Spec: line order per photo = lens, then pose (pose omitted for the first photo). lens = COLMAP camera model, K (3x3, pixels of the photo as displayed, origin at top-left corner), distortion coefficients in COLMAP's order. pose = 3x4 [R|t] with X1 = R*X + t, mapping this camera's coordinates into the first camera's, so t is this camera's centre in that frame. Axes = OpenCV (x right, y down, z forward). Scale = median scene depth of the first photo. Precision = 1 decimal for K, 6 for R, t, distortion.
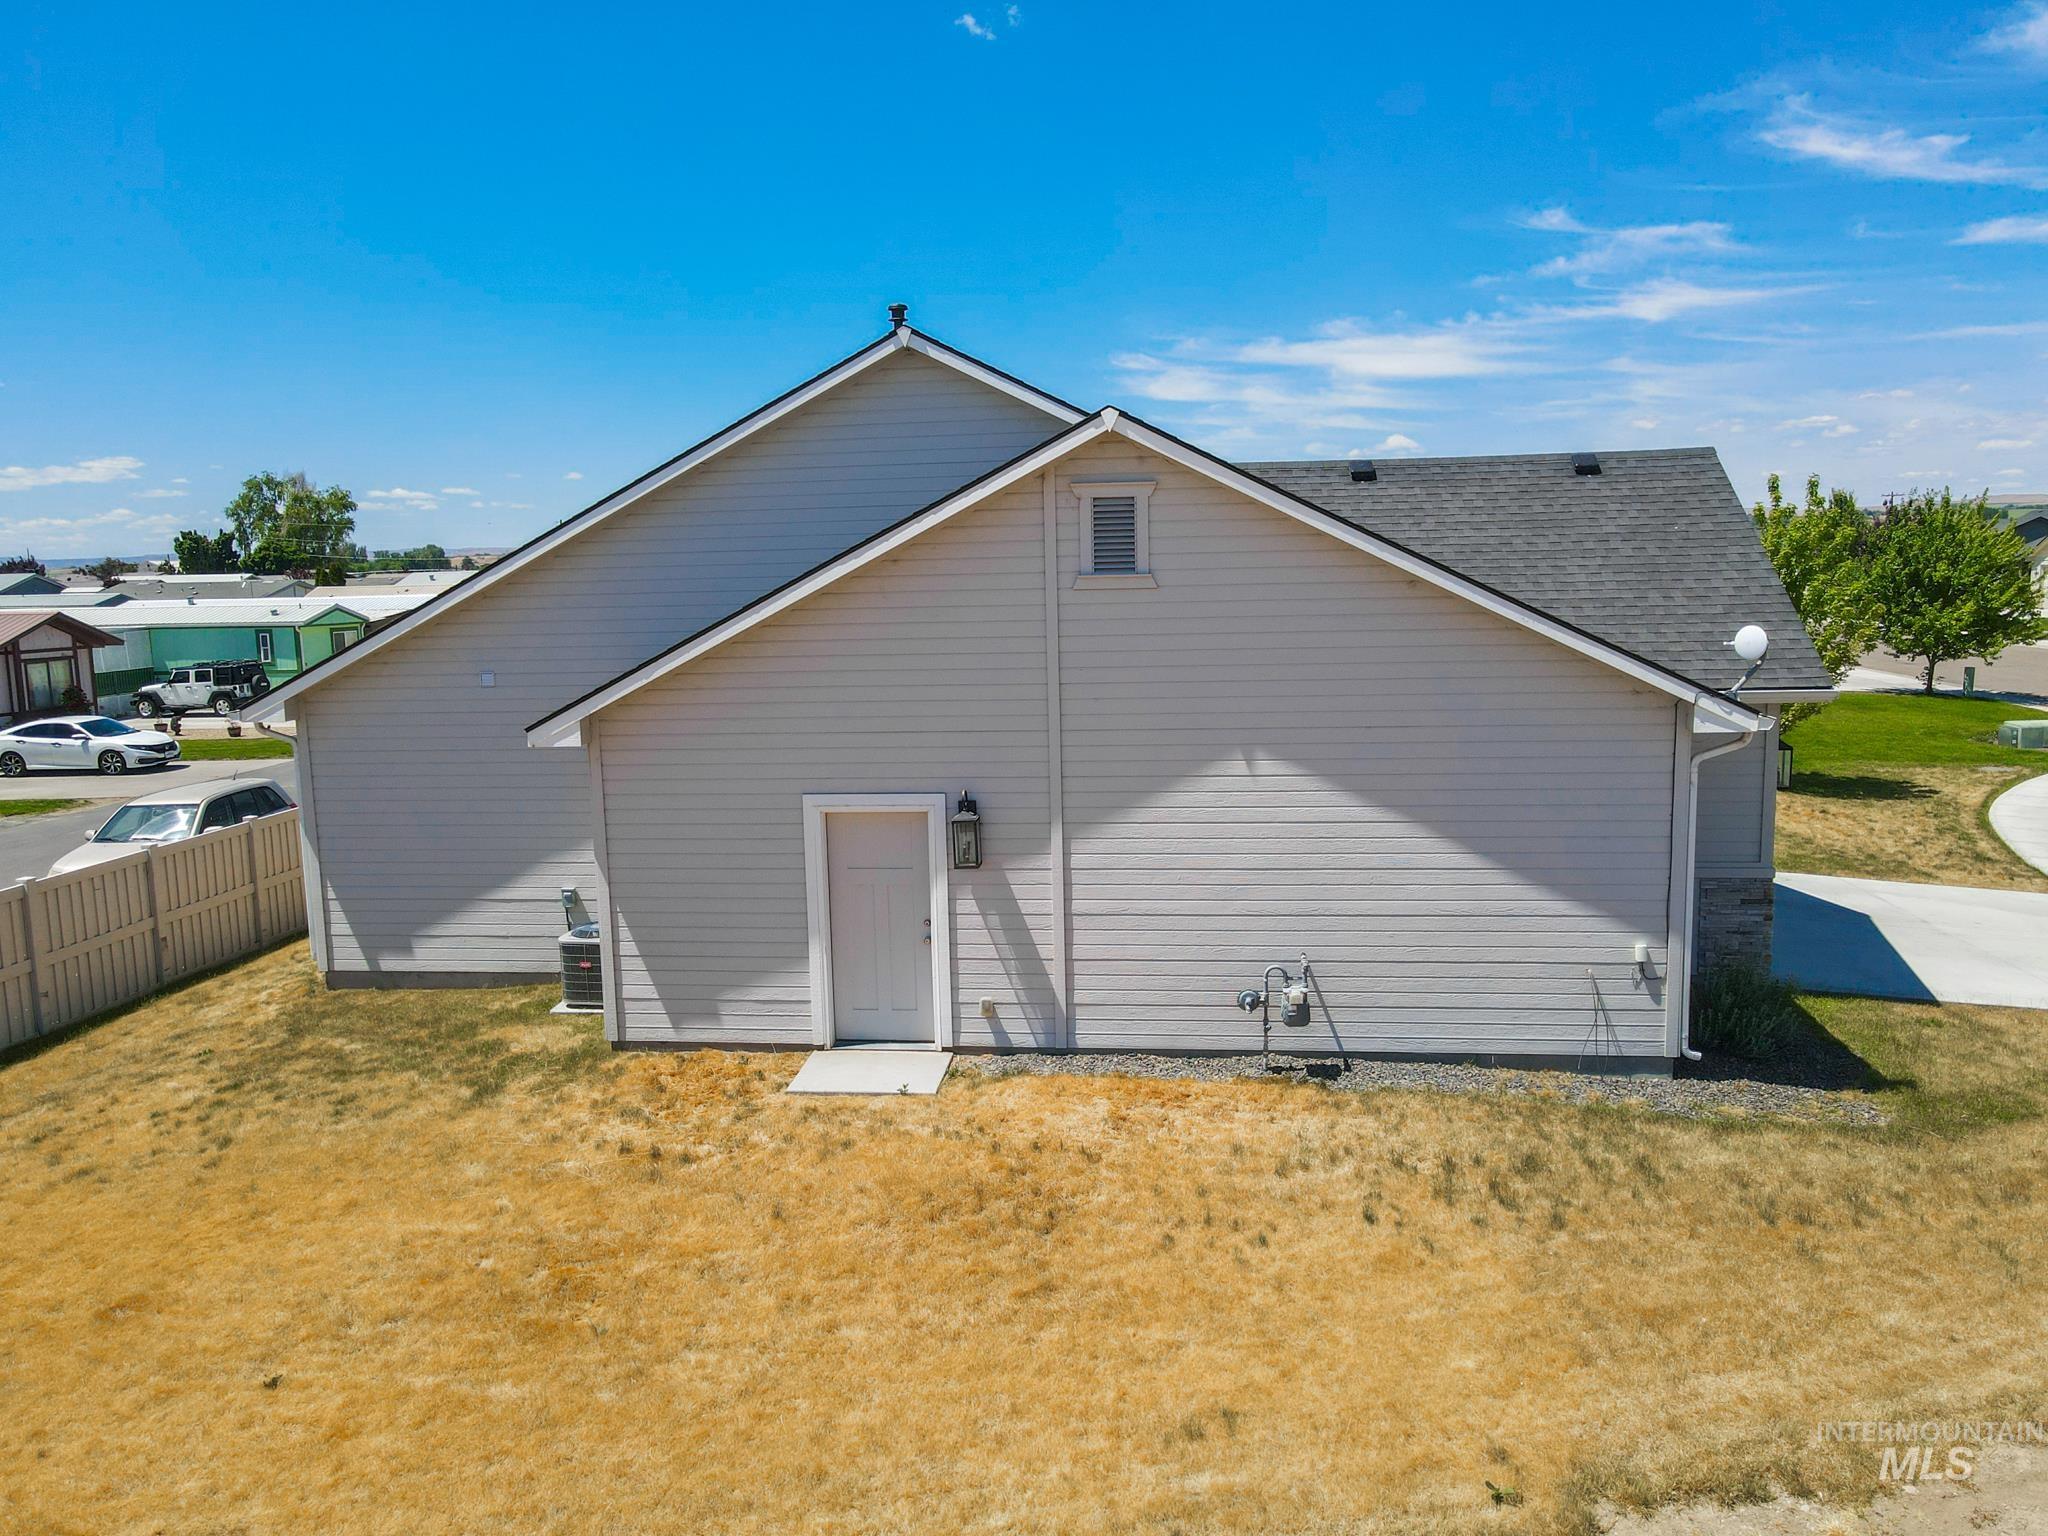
lens RADIAL K [[1491.1, 0, 1013.1], [0, 1491.1, 771.4], [0, 0, 1]] dist [0.020261, 0.007343]
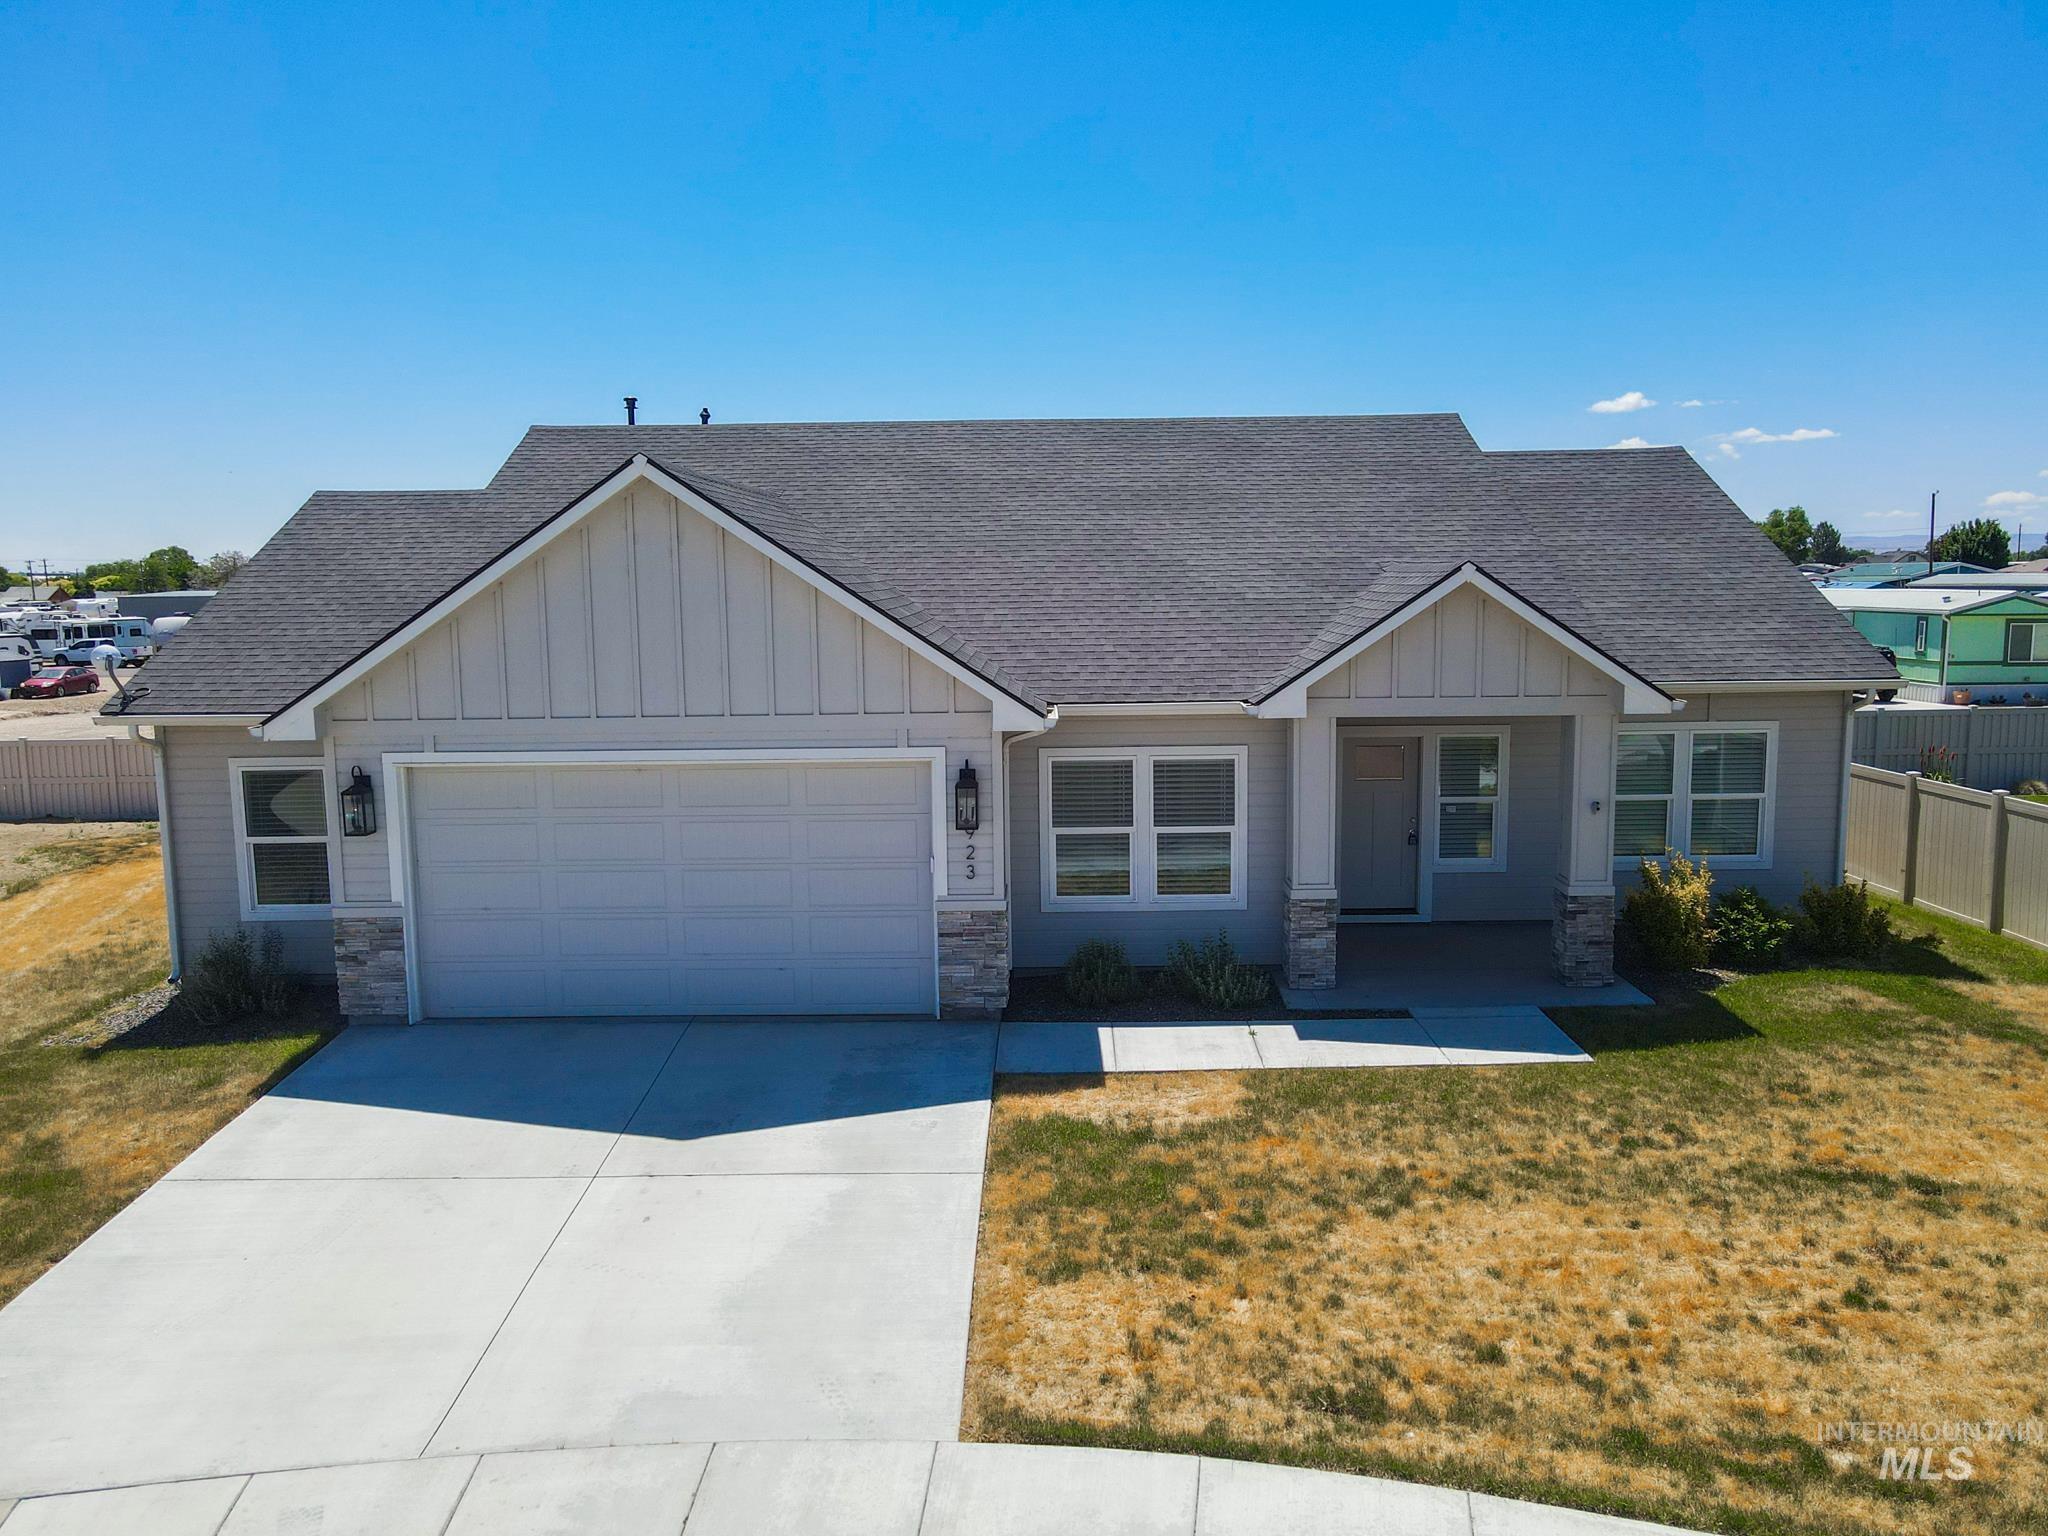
lens RADIAL K [[1491.1, 0, 1027.2], [0, 1491.1, 759.2], [0, 0, 1]] dist [0.020261, 0.007343]
pose [[0.097913, 0.142975, -0.984871, 1.569745], [-0.128979, 0.983103, 0.129895, -0.227283], [0.986802, 0.114310, 0.114699, 1.379362]]
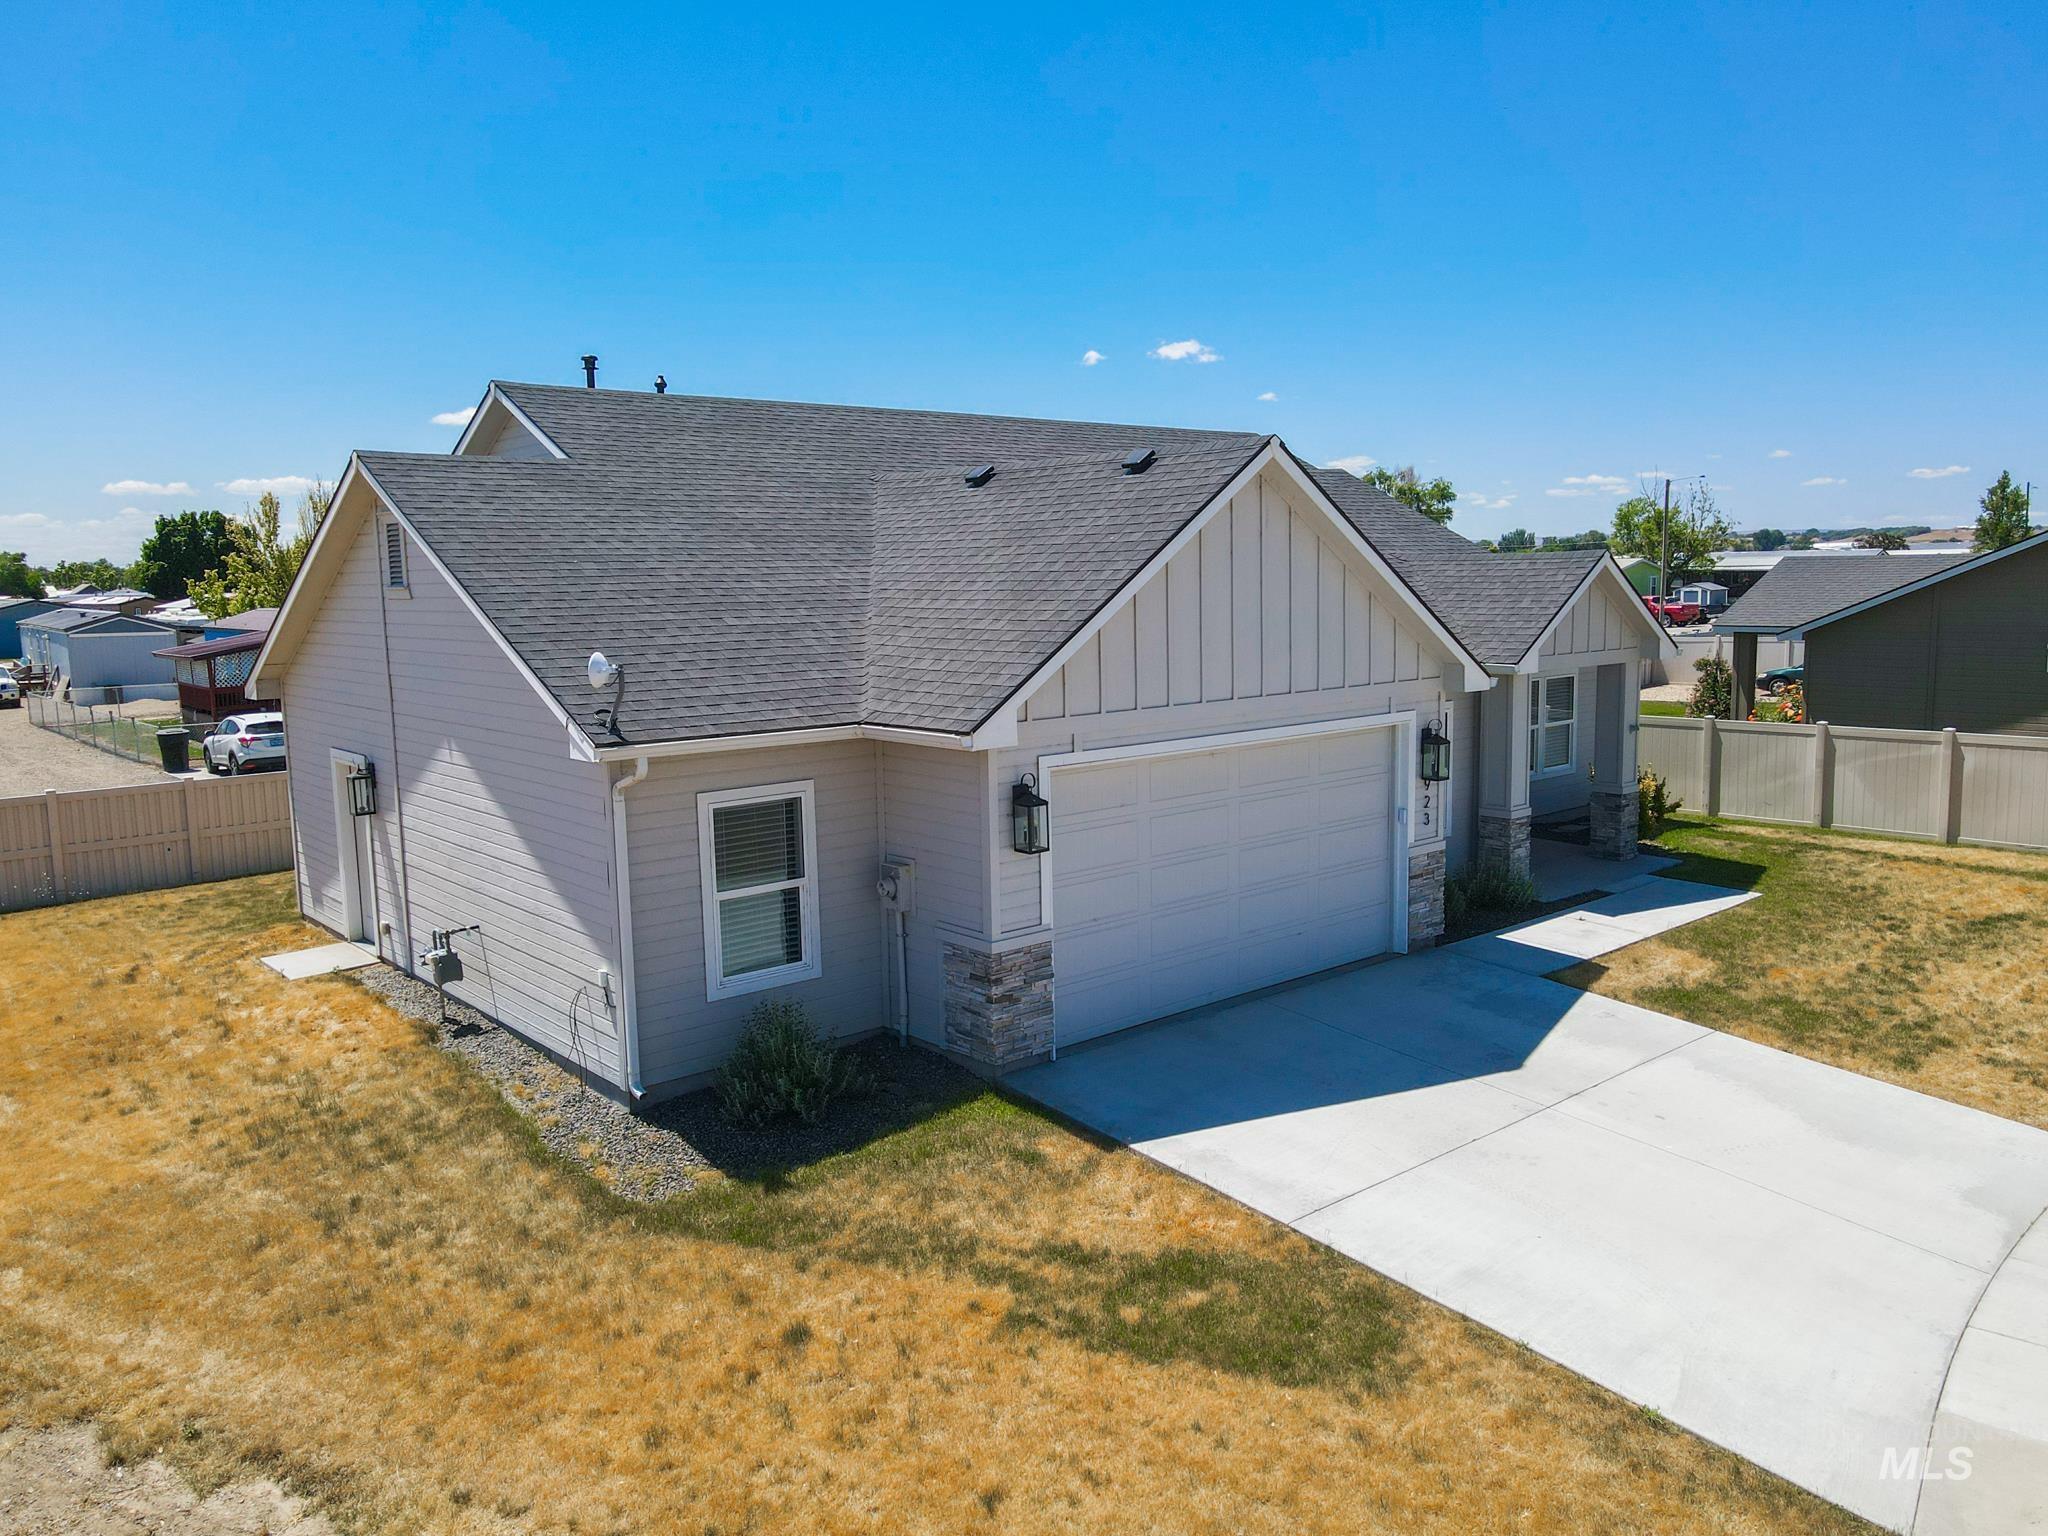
lens RADIAL K [[1491.1, 0, 1024.0], [0, 1491.1, 761.6], [0, 0, 1]] dist [0.020261, 0.007343]
pose [[0.730828, 0.096268, -0.675739, 1.126140], [-0.093831, 0.994775, 0.040239, -0.076235], [0.676082, 0.033997, 0.736042, 0.402375]]
